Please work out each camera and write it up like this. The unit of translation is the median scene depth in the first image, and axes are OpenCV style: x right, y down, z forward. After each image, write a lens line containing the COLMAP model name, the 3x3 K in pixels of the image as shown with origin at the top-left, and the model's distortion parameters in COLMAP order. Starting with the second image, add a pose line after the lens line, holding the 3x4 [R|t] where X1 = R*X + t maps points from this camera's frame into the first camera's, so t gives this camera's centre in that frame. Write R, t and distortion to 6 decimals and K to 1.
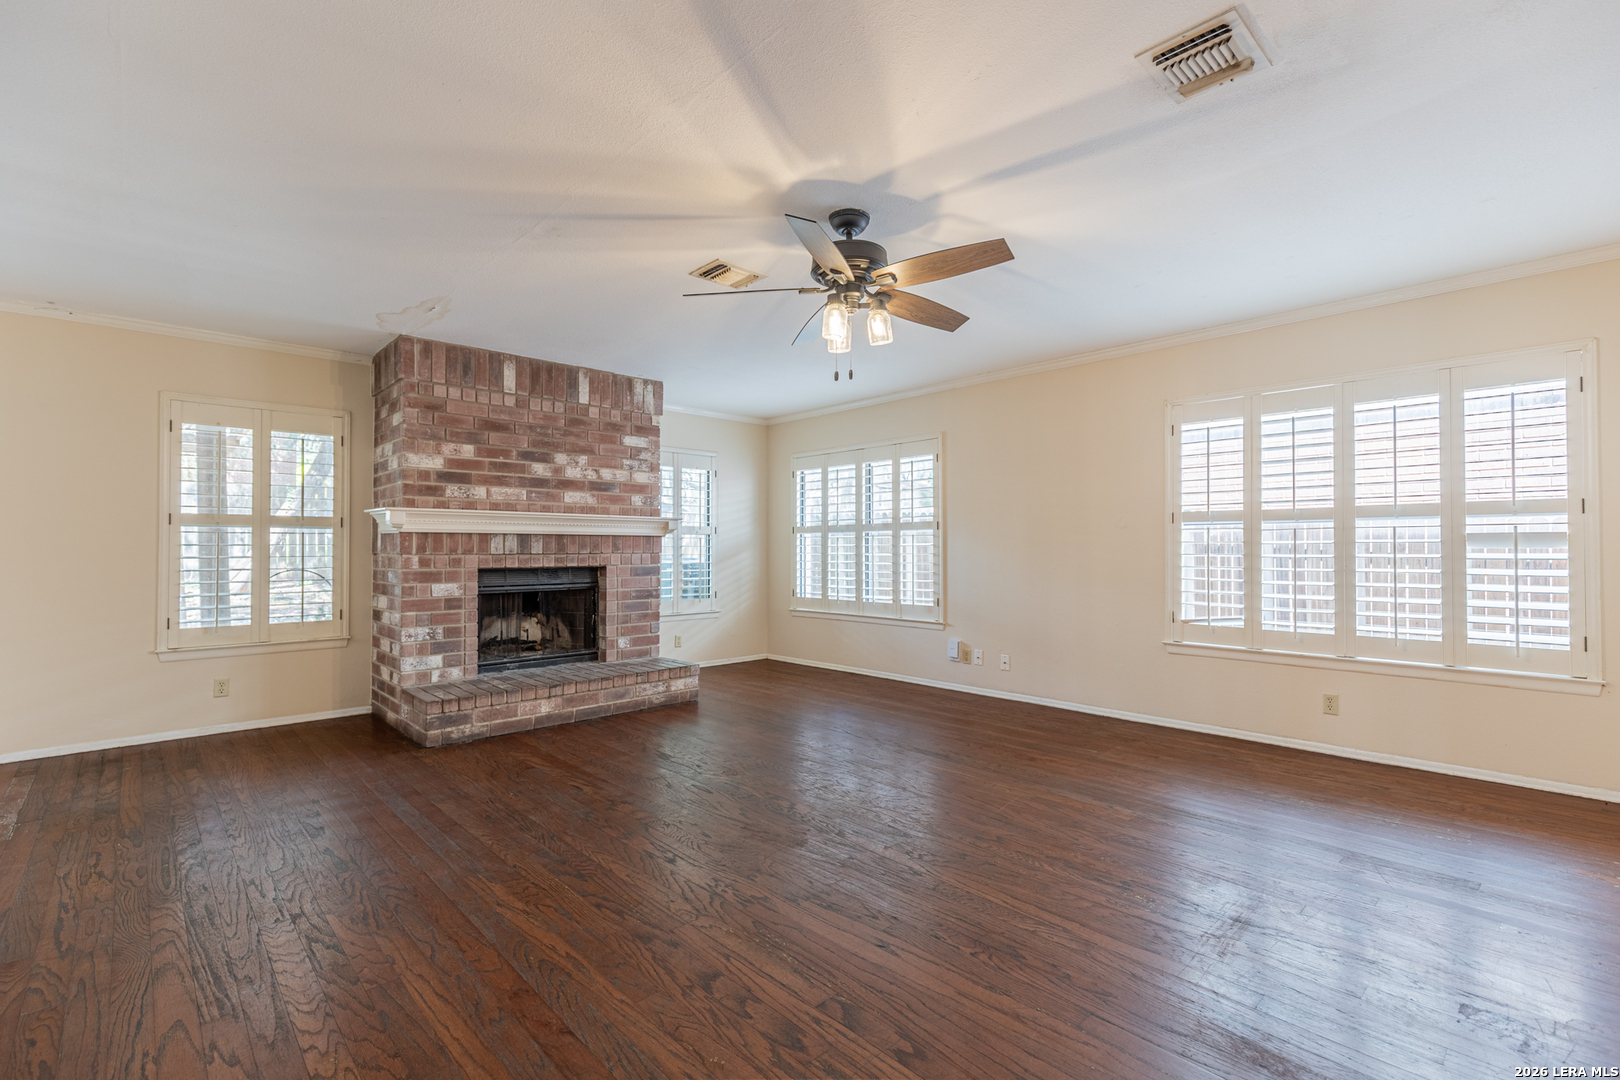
lens RADIAL K [[726.7, 0, 815.6], [0, 726.7, 537.8], [0, 0, 1]] dist [0.011635, -0.000801]
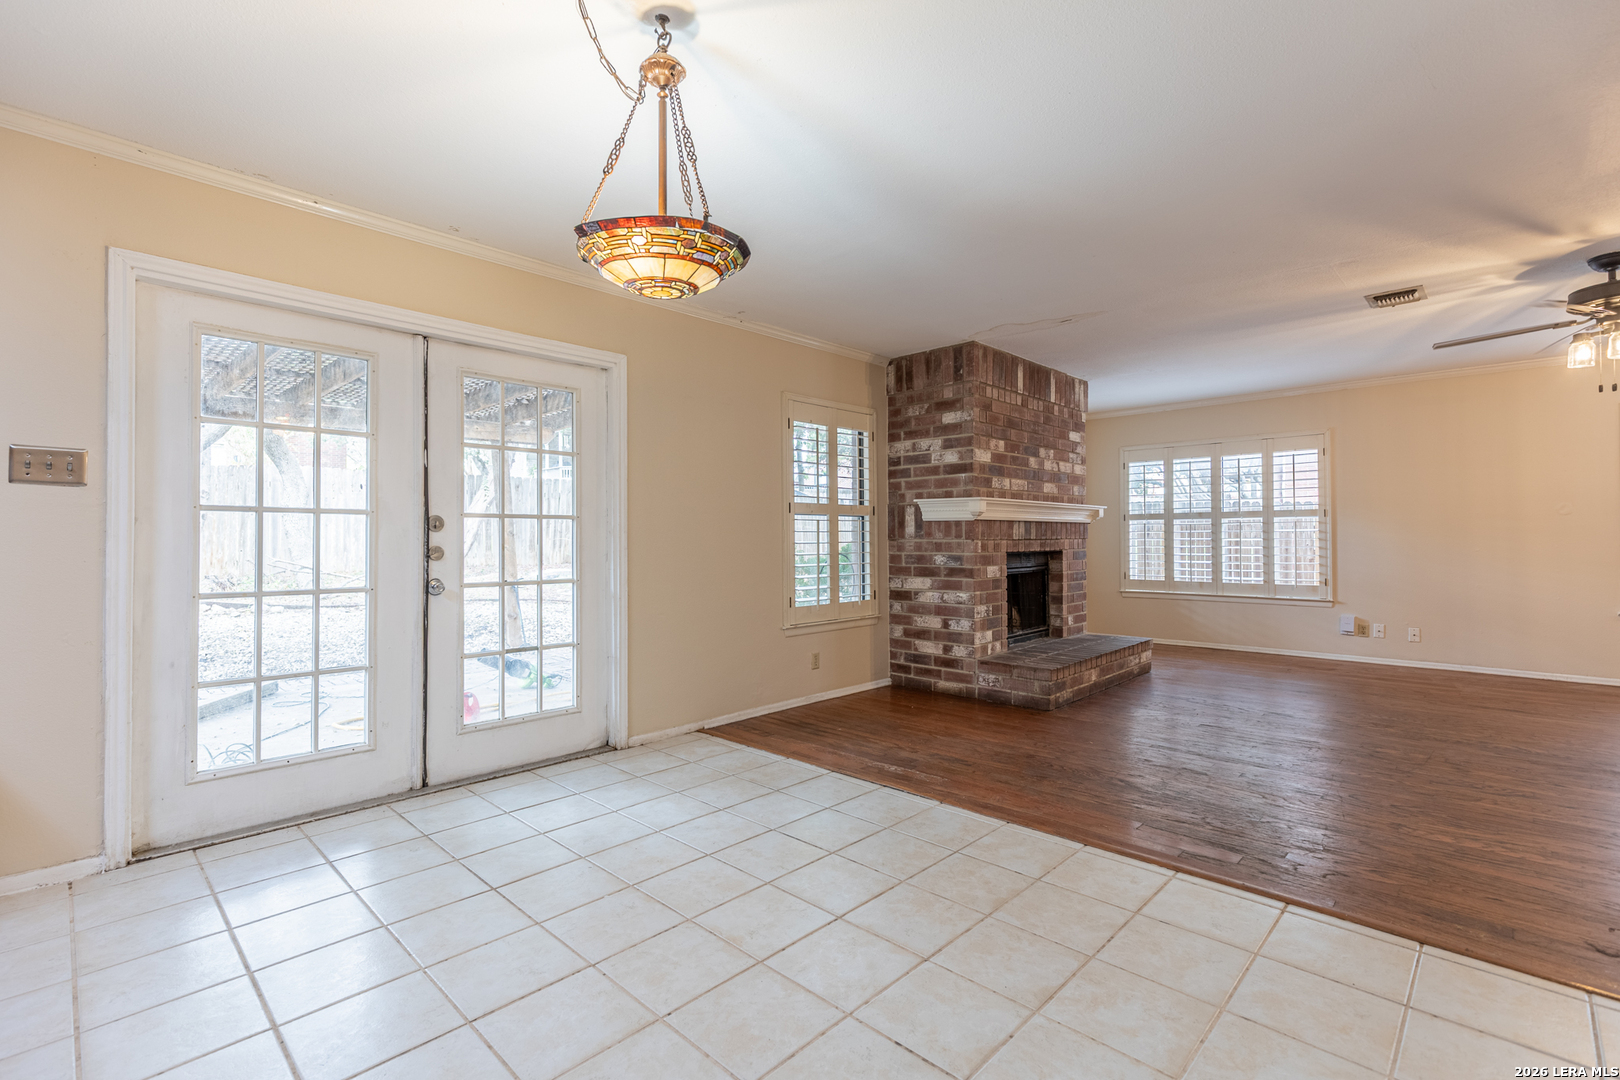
lens RADIAL K [[726.7, 0, 815.6], [0, 726.7, 537.8], [0, 0, 1]] dist [0.011635, -0.000801]
pose [[0.998624, -0.003816, 0.052312, -0.776526], [0.003040, 0.999884, 0.014902, 0.002440], [-0.052362, -0.014723, 0.998520, -0.082534]]
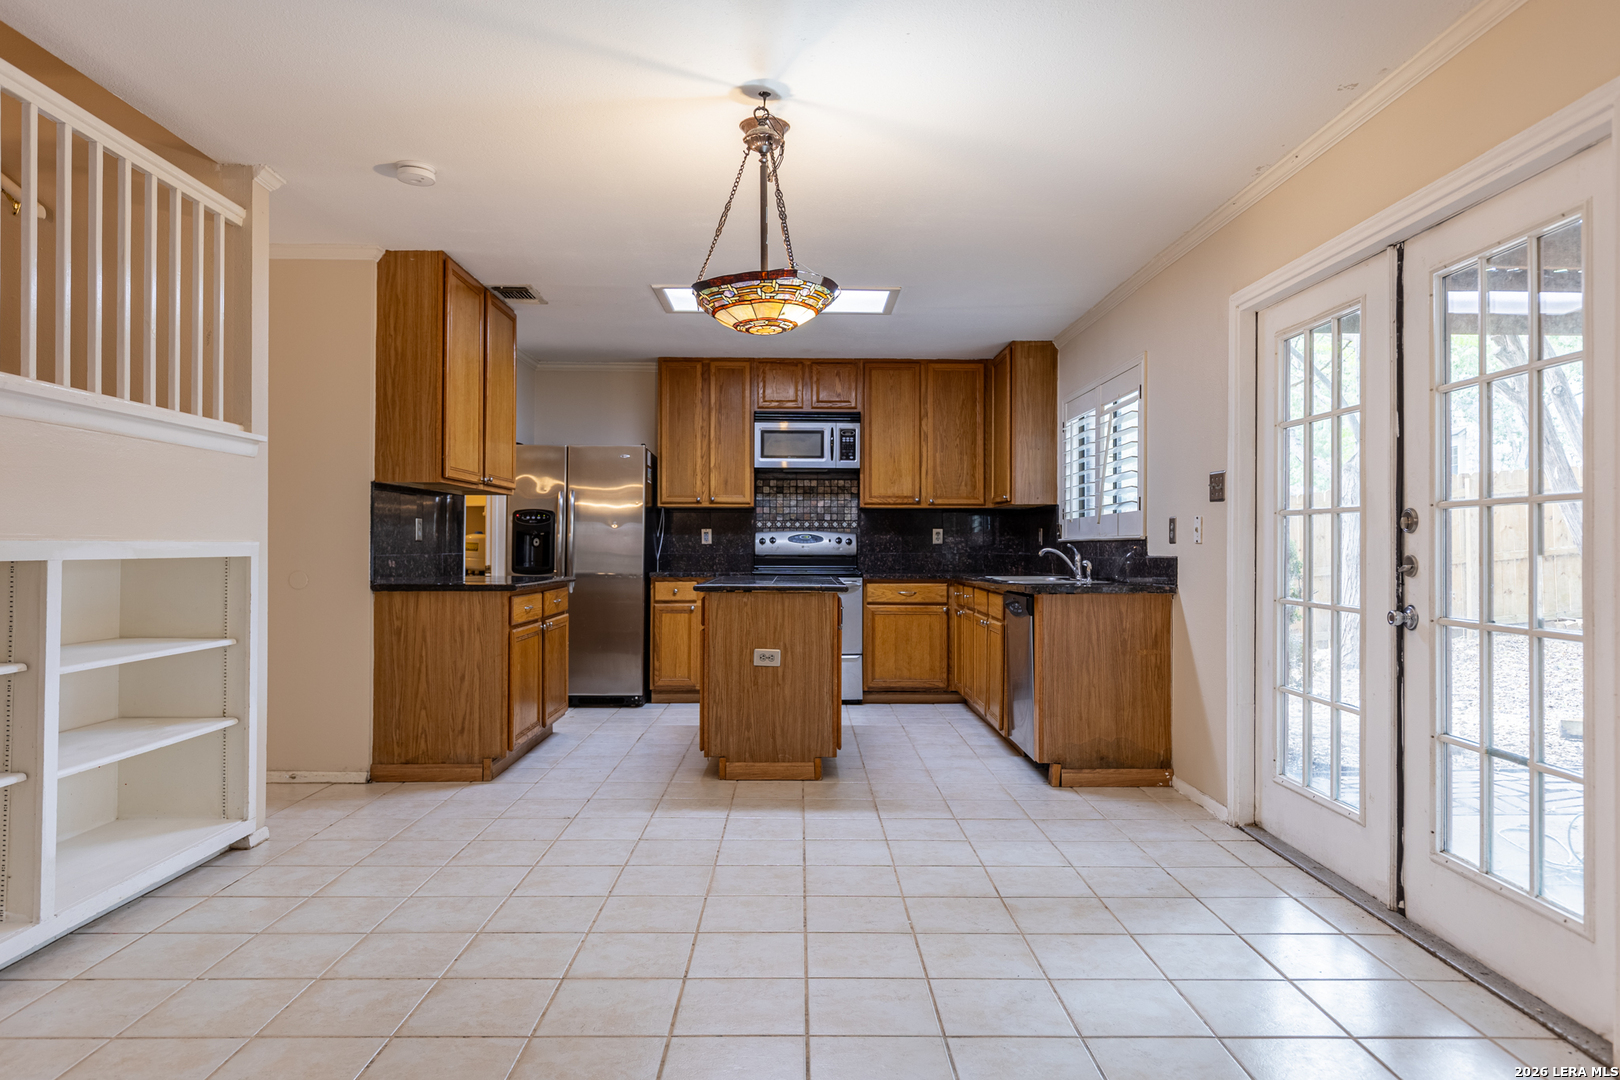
lens RADIAL K [[1029.7, 0, 810.0], [0, 1029.7, 540.0], [0, 0, 1]] dist [-0.000520, 0.002087]
pose [[-0.675498, -0.006166, -0.737336, -0.402218], [0.008739, 0.999828, -0.016368, 0.016513], [0.737310, -0.017500, -0.675328, 0.731889]]
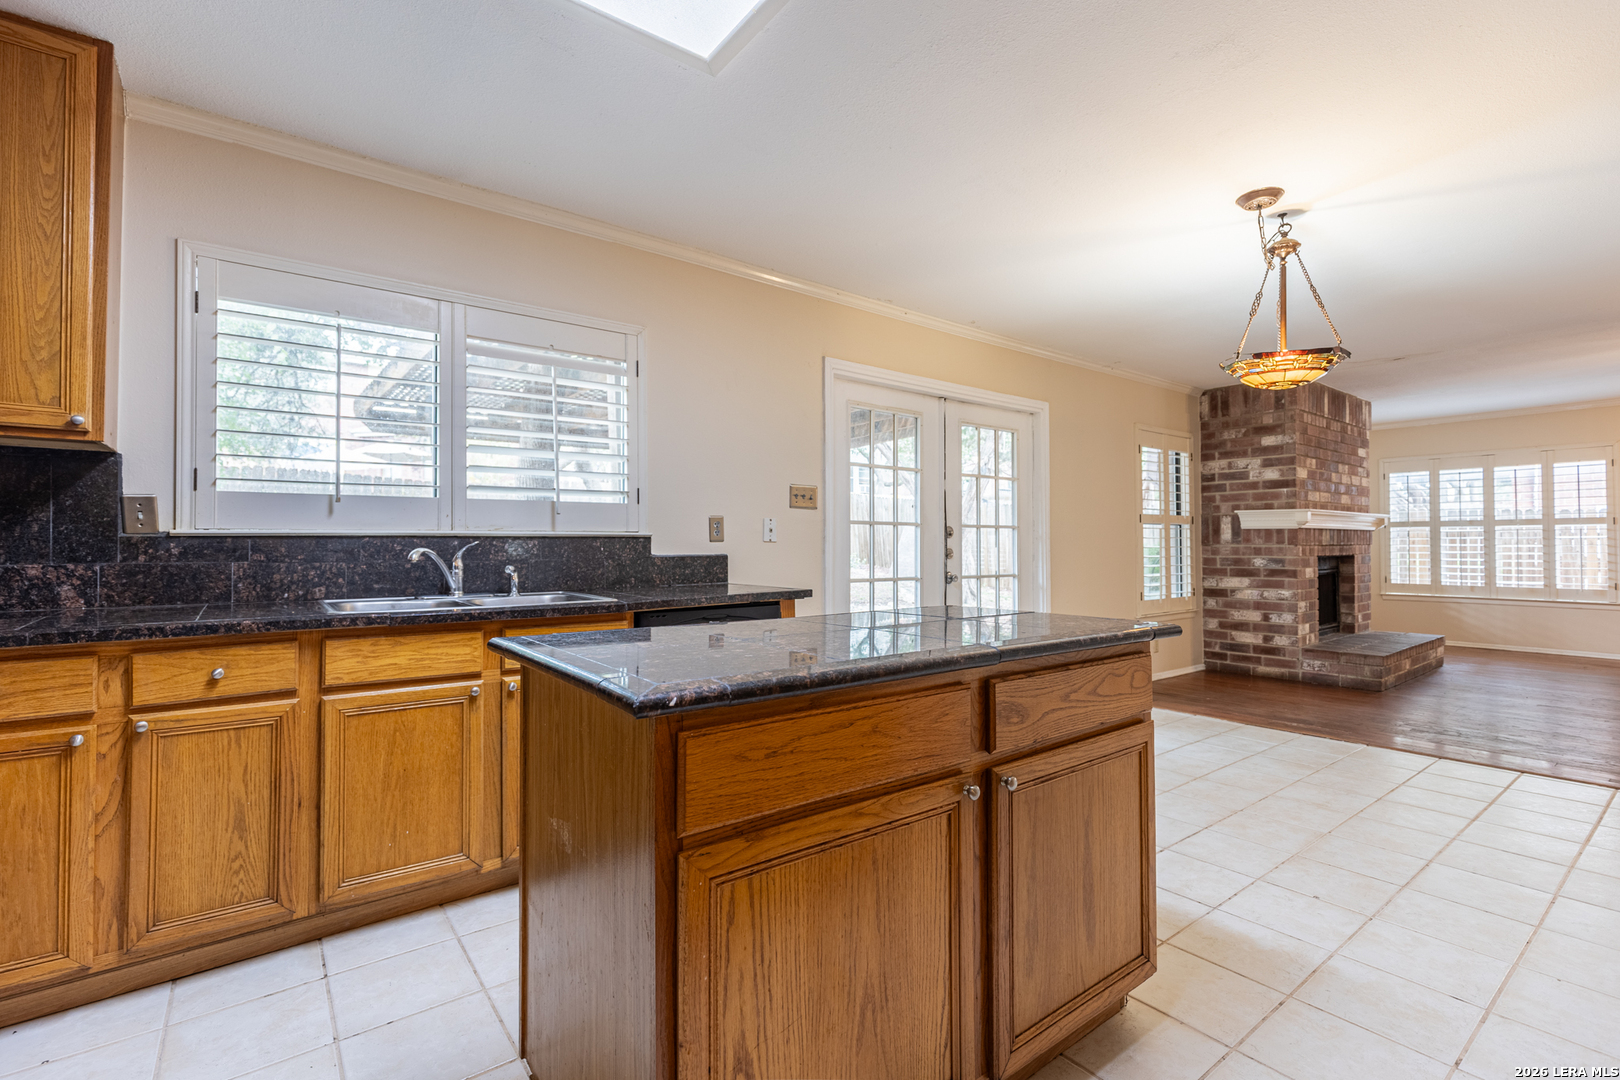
lens RADIAL K [[726.7, 0, 815.7], [0, 726.7, 536.6], [0, 0, 1]] dist [-0.002177, -0.000535]
pose [[0.995181, -0.002618, -0.098018, -1.157993], [0.003064, 0.999986, 0.004404, -0.000363], [0.098005, -0.004683, 0.995175, -0.327999]]
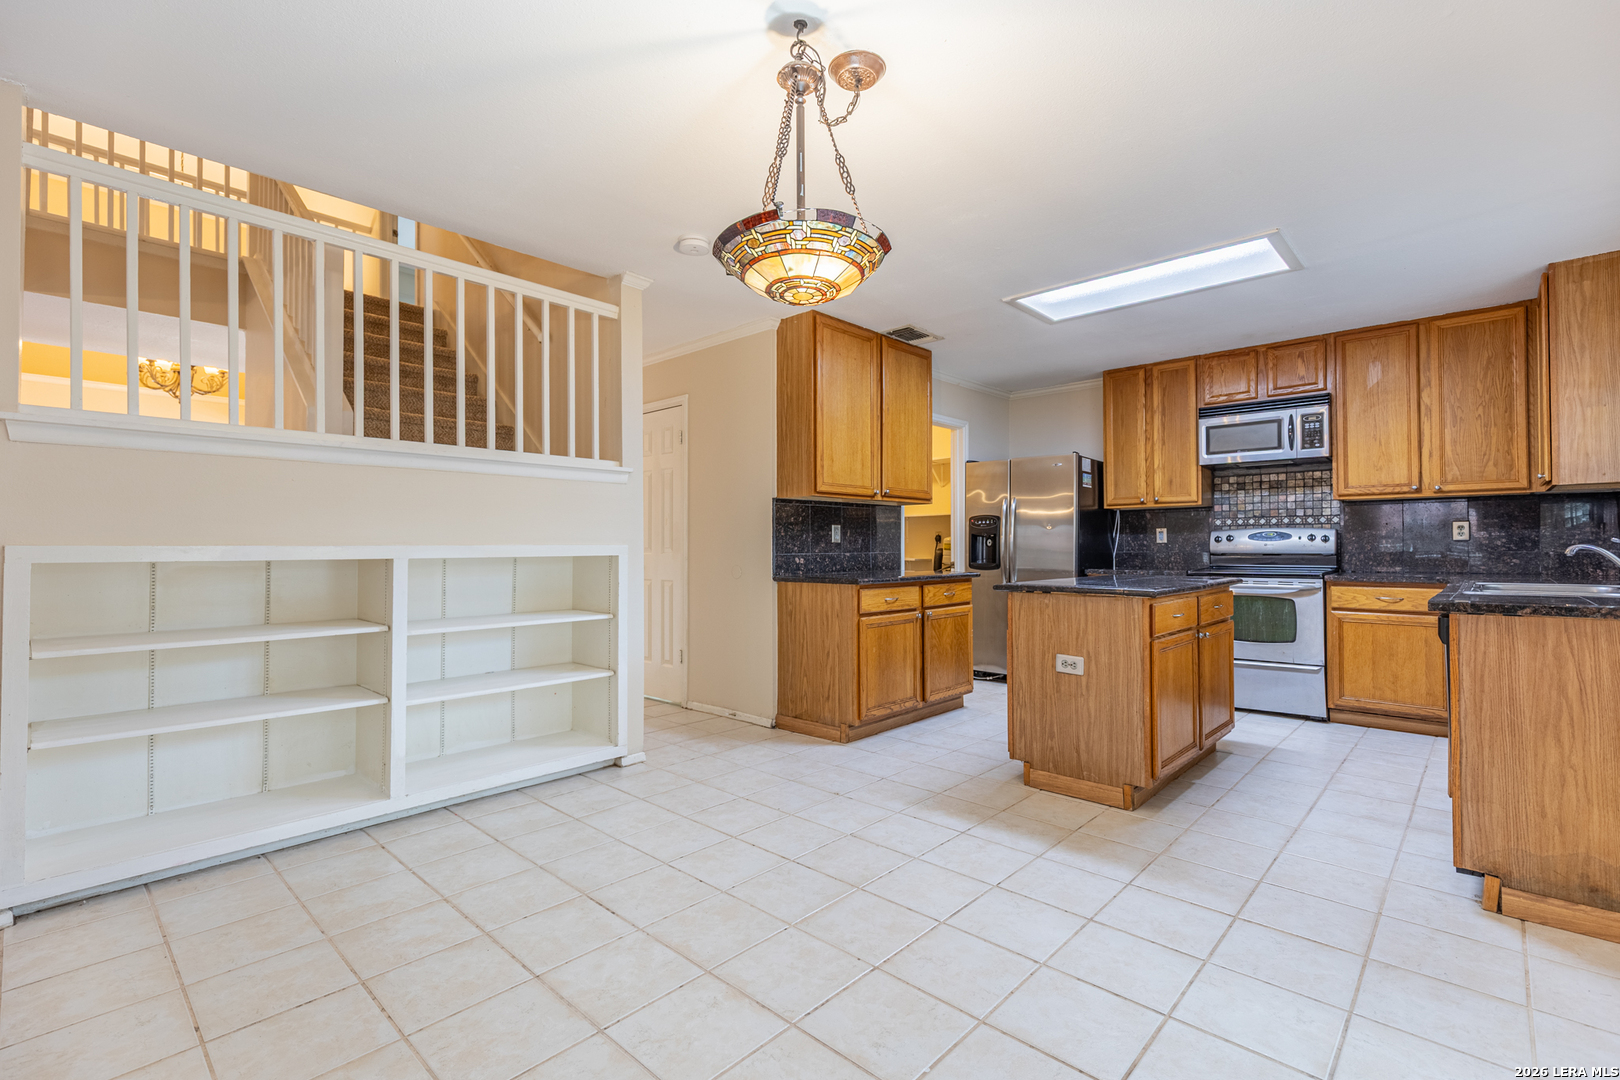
lens RADIAL K [[728.2, 0, 815.2], [0, 728.2, 536.4], [0, 0, 1]] dist [0.006013, 0.000234]
pose [[-0.997744, 0.003768, -0.067023, -0.816550], [0.005740, 0.999556, -0.029254, 0.016156], [0.066883, -0.029573, -0.997322, 0.672917]]
